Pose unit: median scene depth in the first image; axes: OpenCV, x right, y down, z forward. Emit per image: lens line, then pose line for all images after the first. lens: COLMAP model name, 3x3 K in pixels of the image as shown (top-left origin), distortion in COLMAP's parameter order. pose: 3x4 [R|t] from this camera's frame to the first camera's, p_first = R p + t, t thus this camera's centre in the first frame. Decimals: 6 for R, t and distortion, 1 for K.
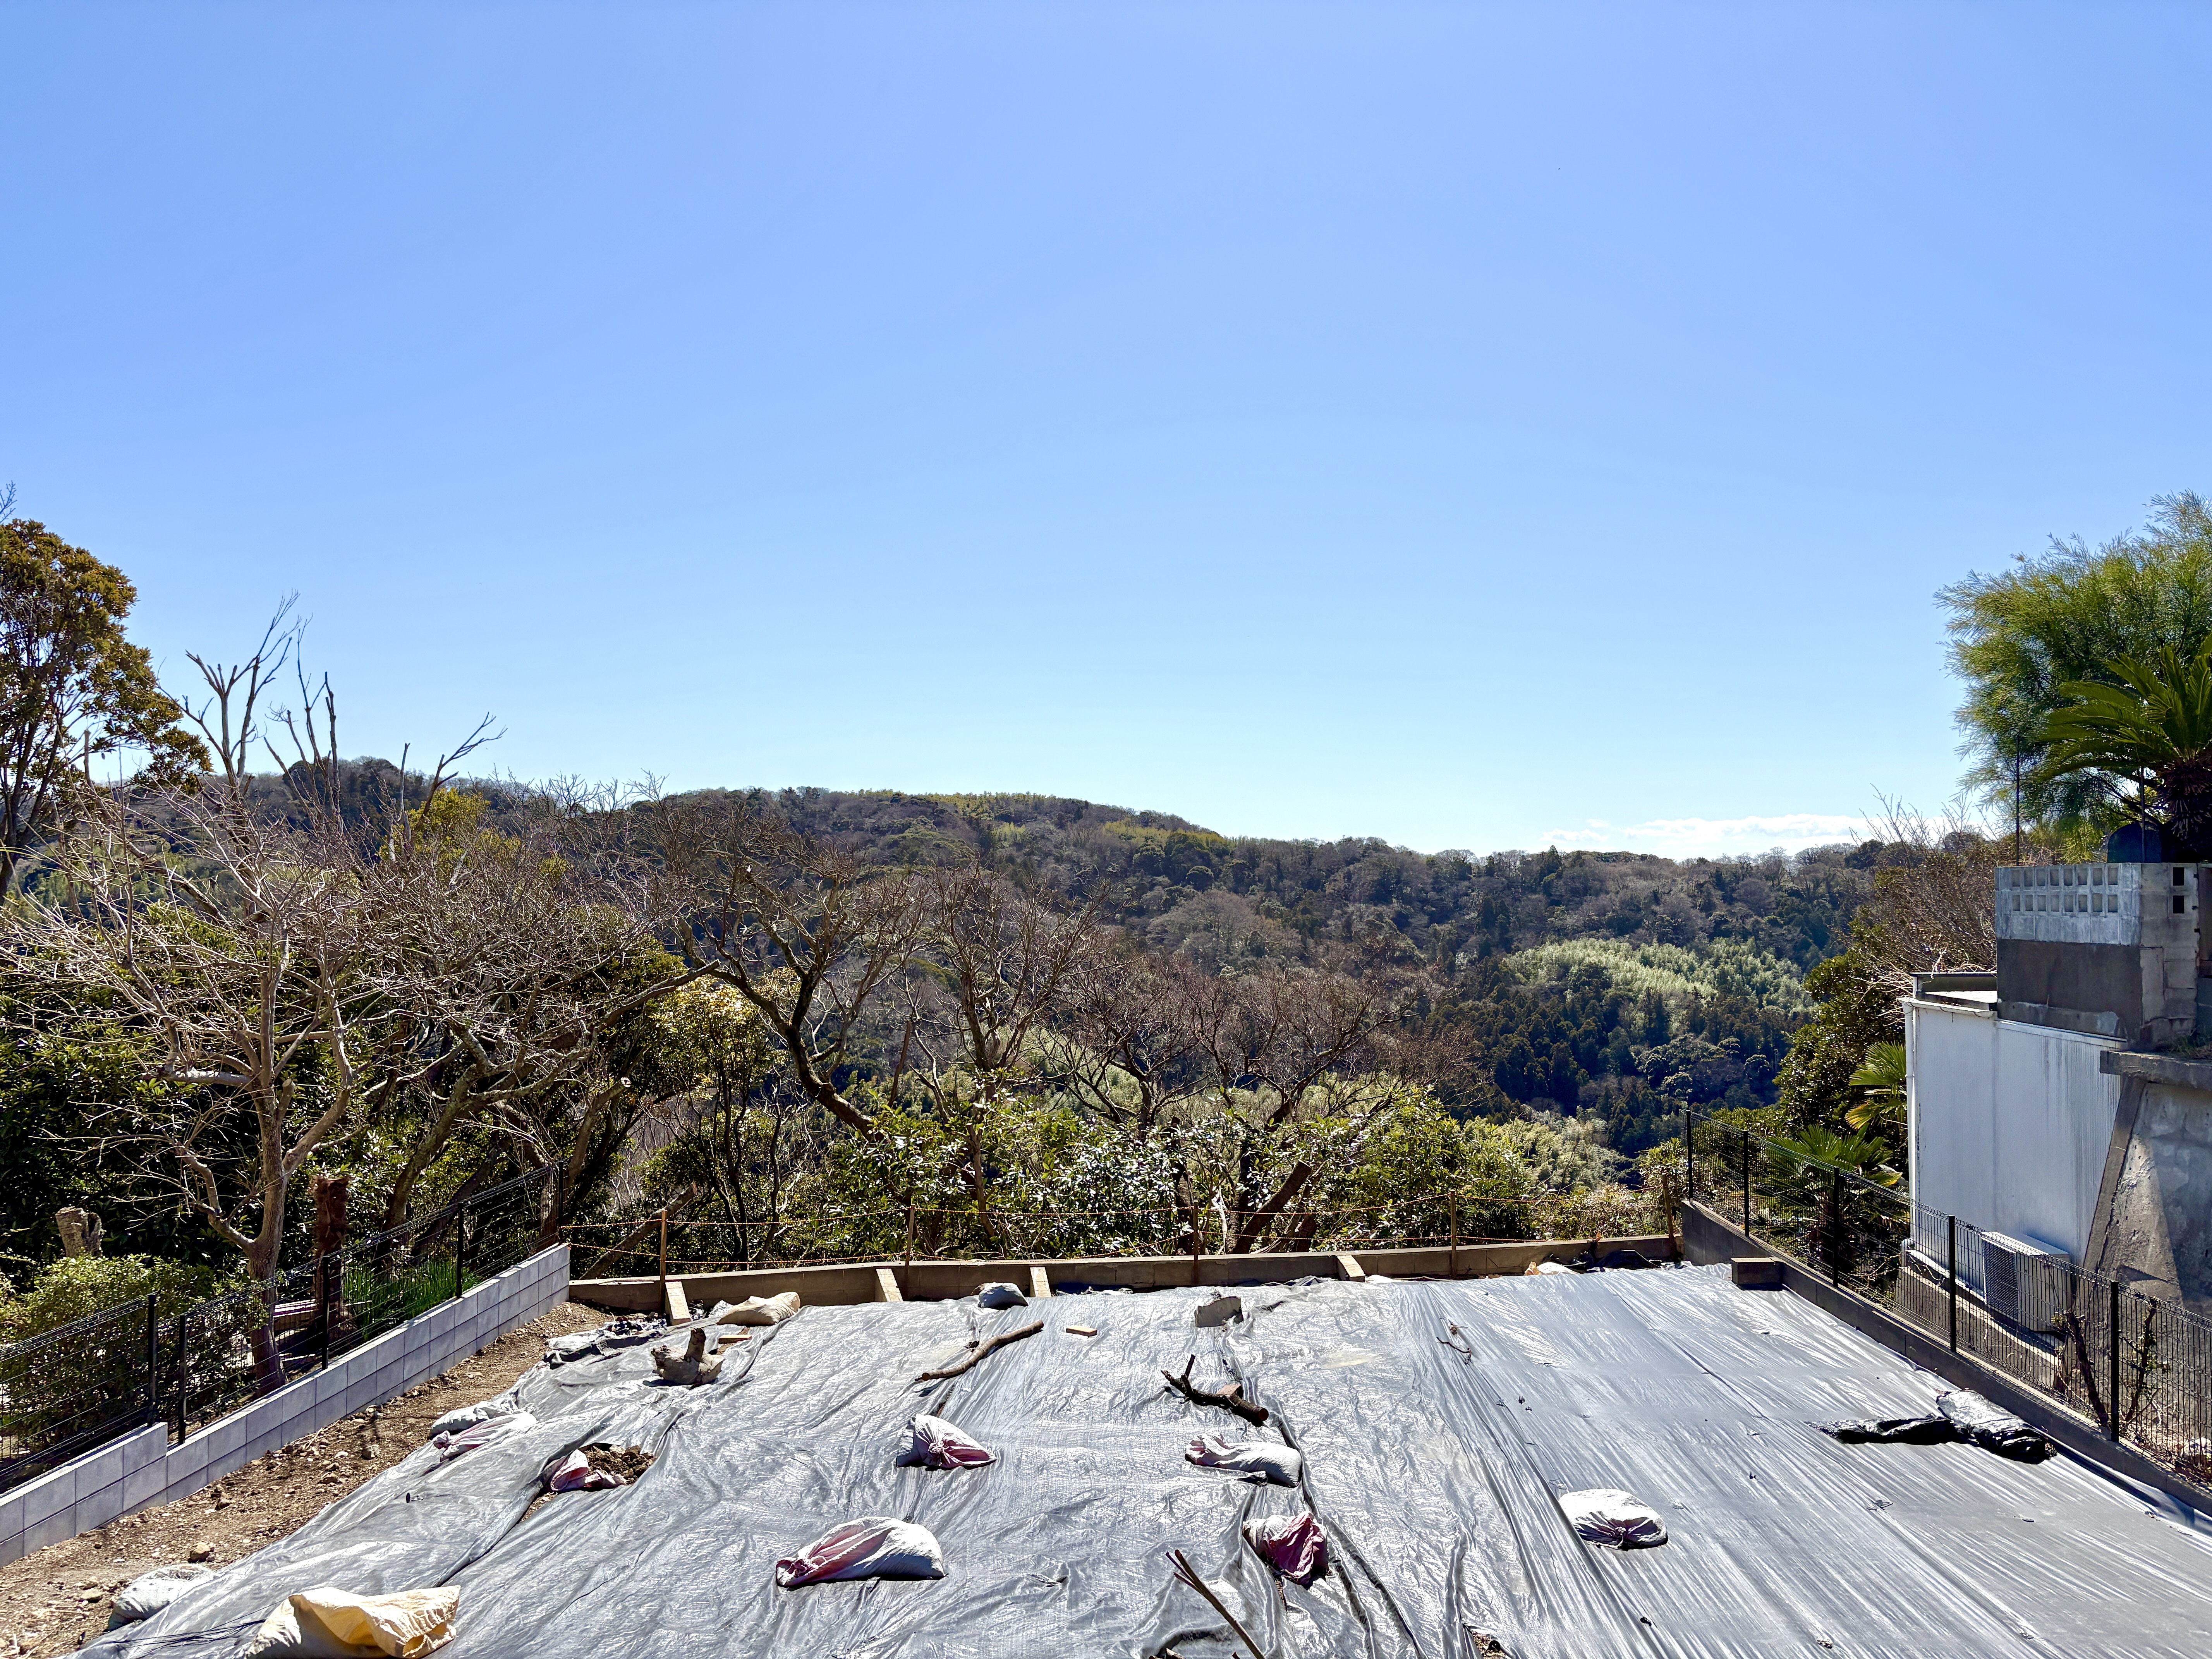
lens RADIAL K [[1636.2, 0, 1113.1], [0, 1636.2, 830.9], [0, 0, 1]] dist [0.043575, 0.000890]
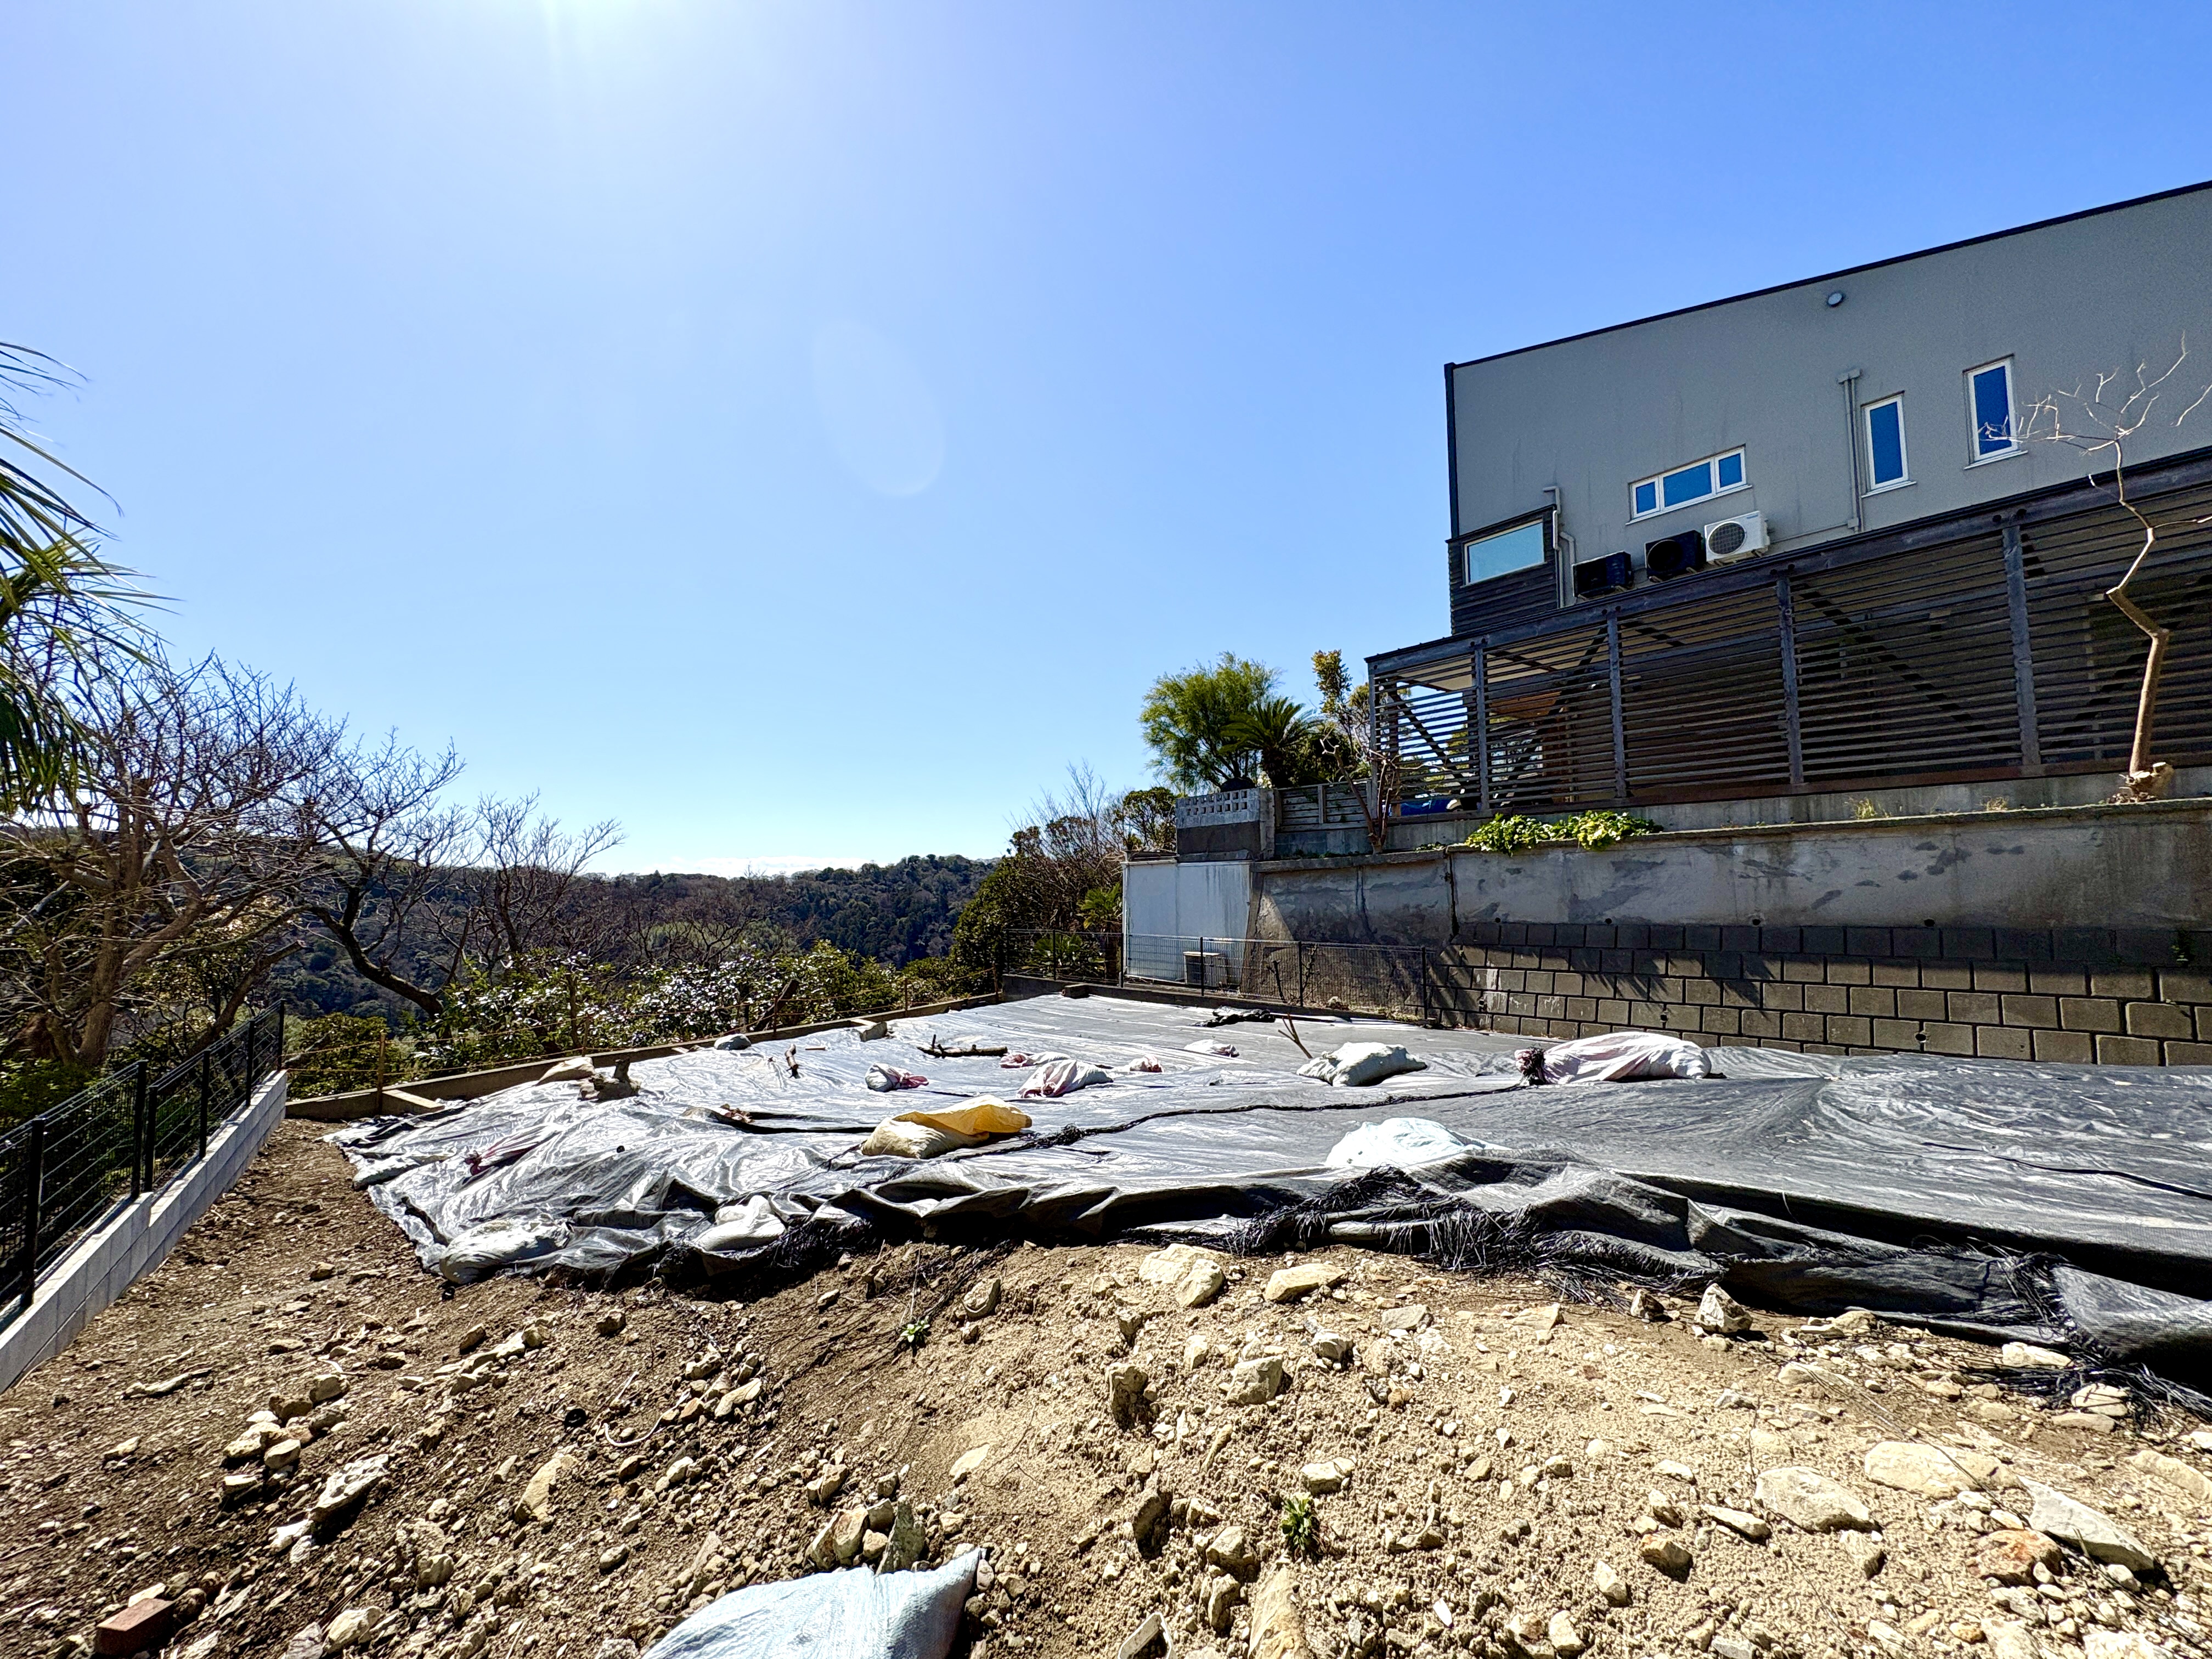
lens RADIAL K [[880.7, 0, 1083.9], [0, 880.7, 820.7], [0, 0, 1]] dist [-0.000583, -0.000064]
pose [[0.757049, 0.035898, 0.652371, -0.254453], [-0.005289, 0.998793, -0.048822, 0.078723], [-0.653337, 0.033511, 0.756326, 0.106254]]
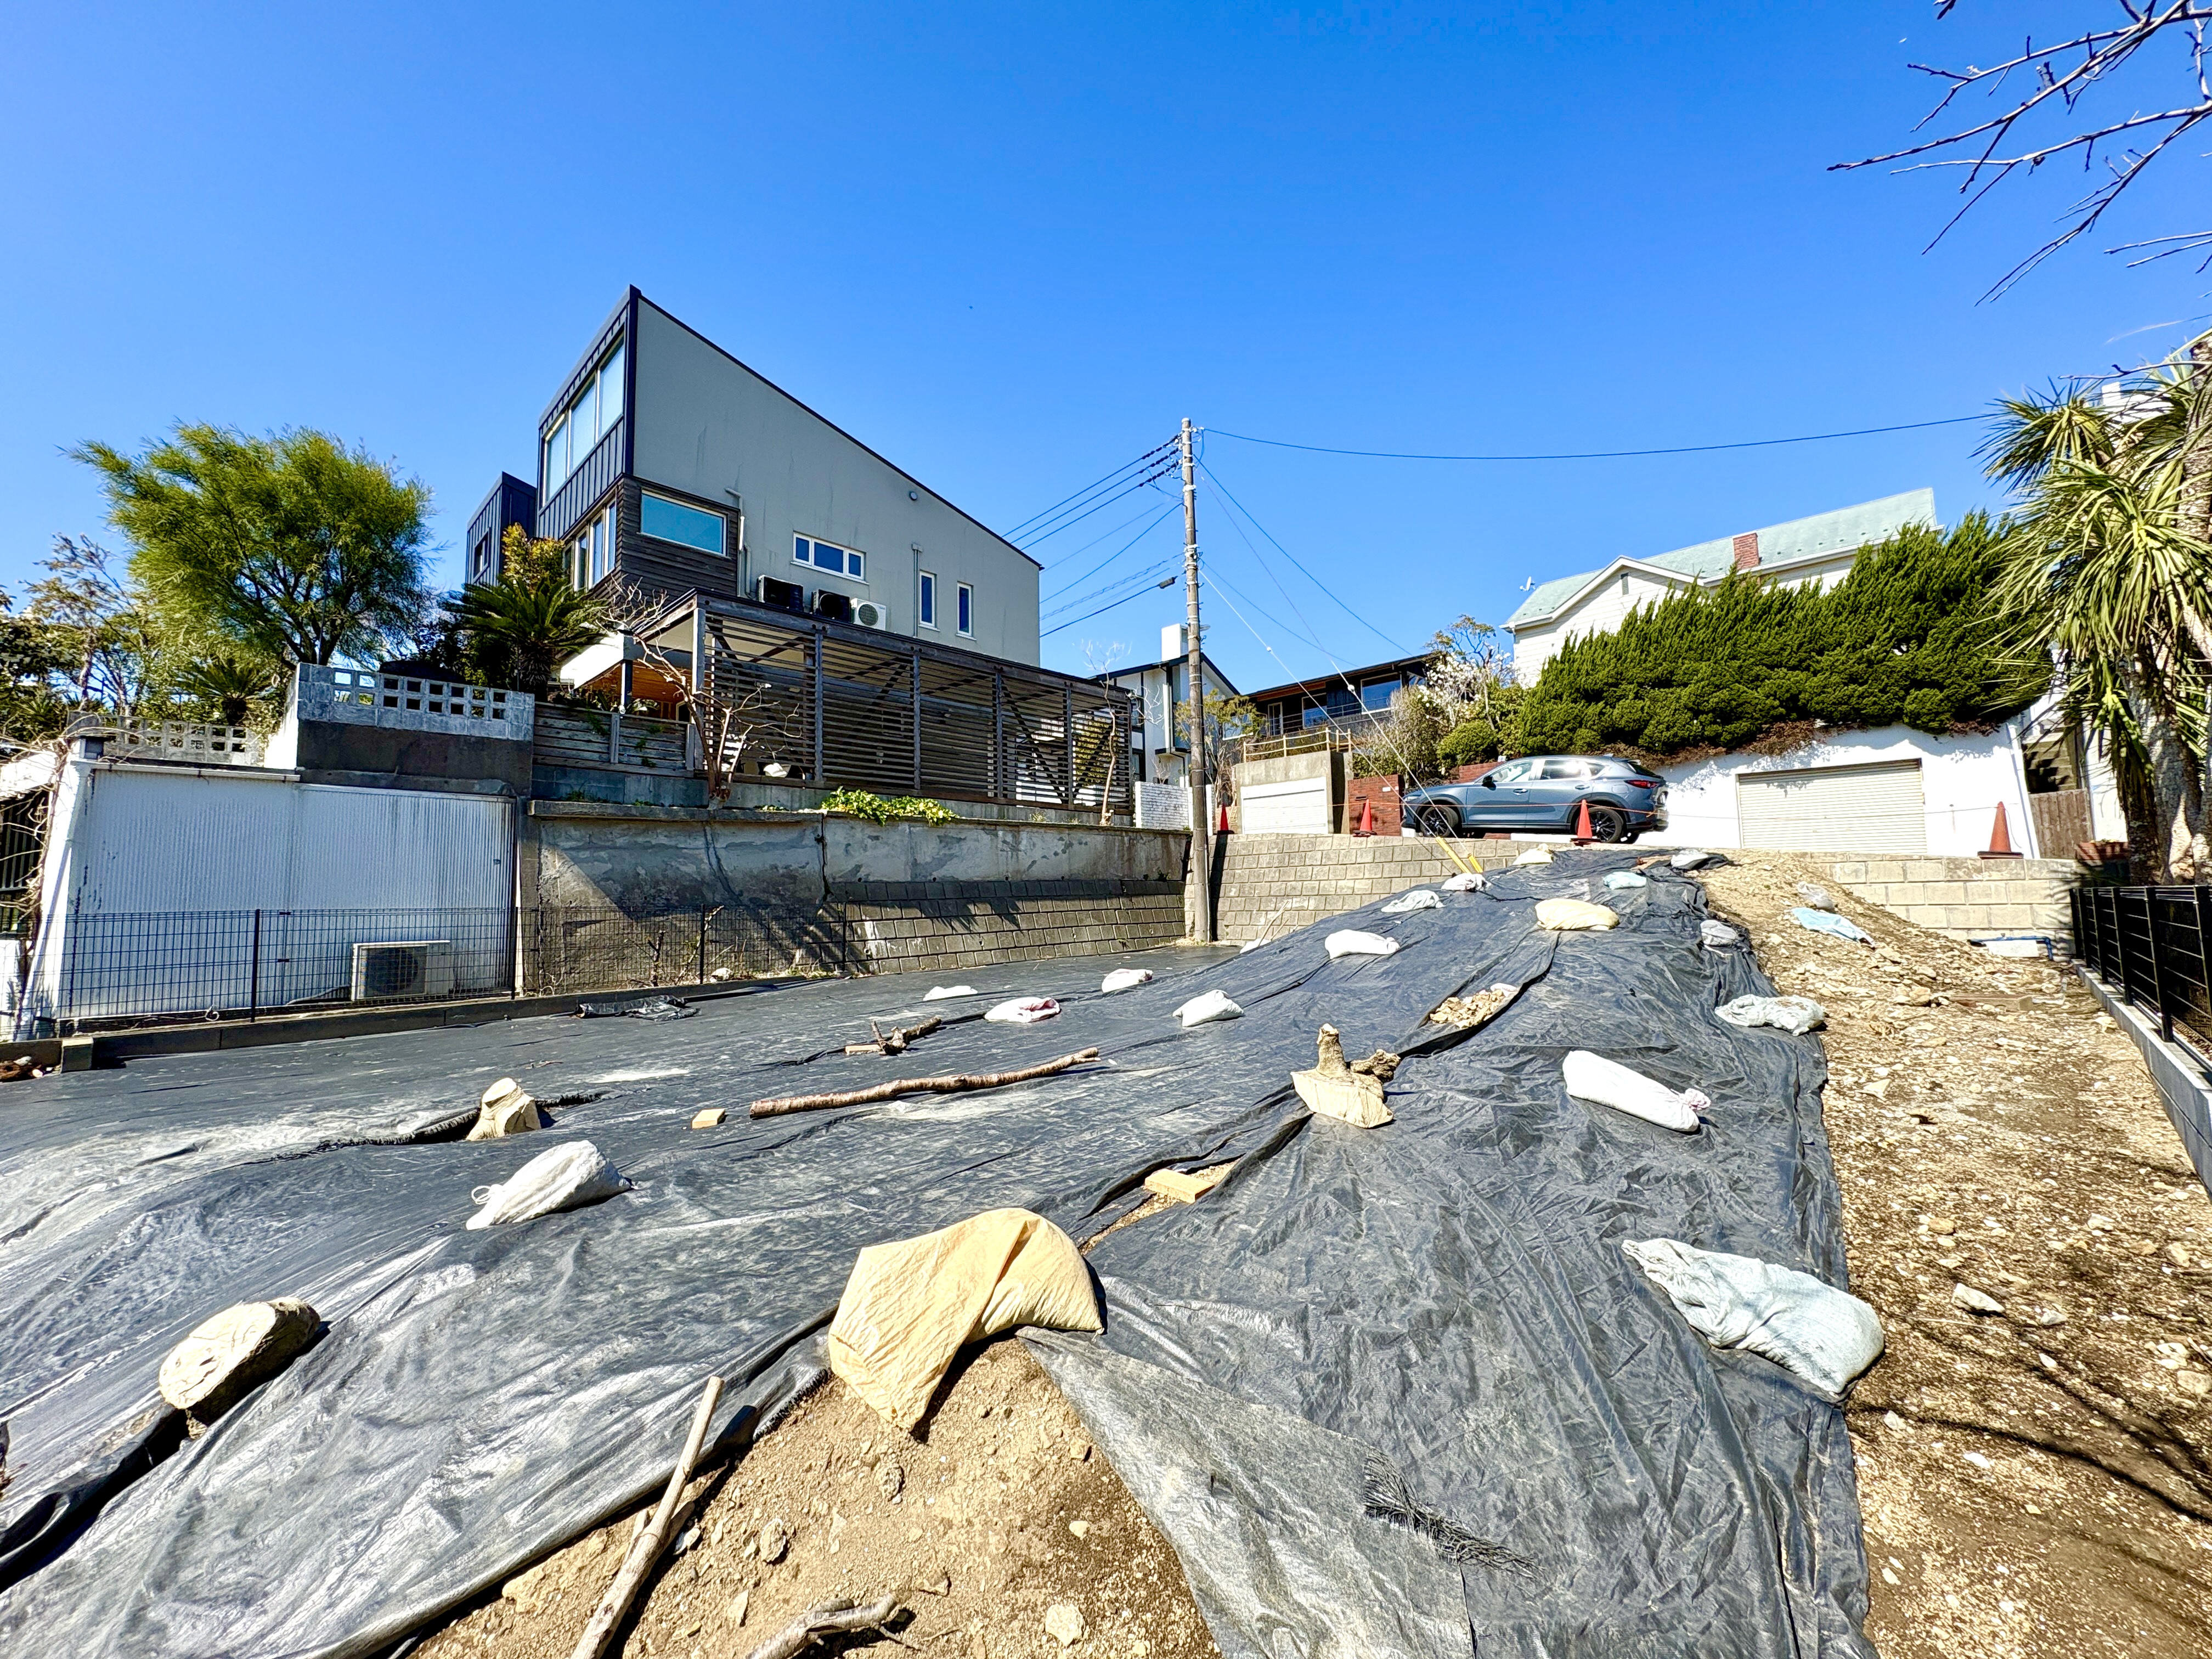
lens RADIAL K [[887.2, 0, 1104.5], [0, 887.2, 824.8], [0, 0, 1]] dist [0.001213, 0.000138]
pose [[-0.767087, 0.066147, 0.638124, -0.233042], [-0.005884, 0.993903, -0.110099, 0.145837], [-0.641516, -0.088210, -0.762021, 0.763754]]
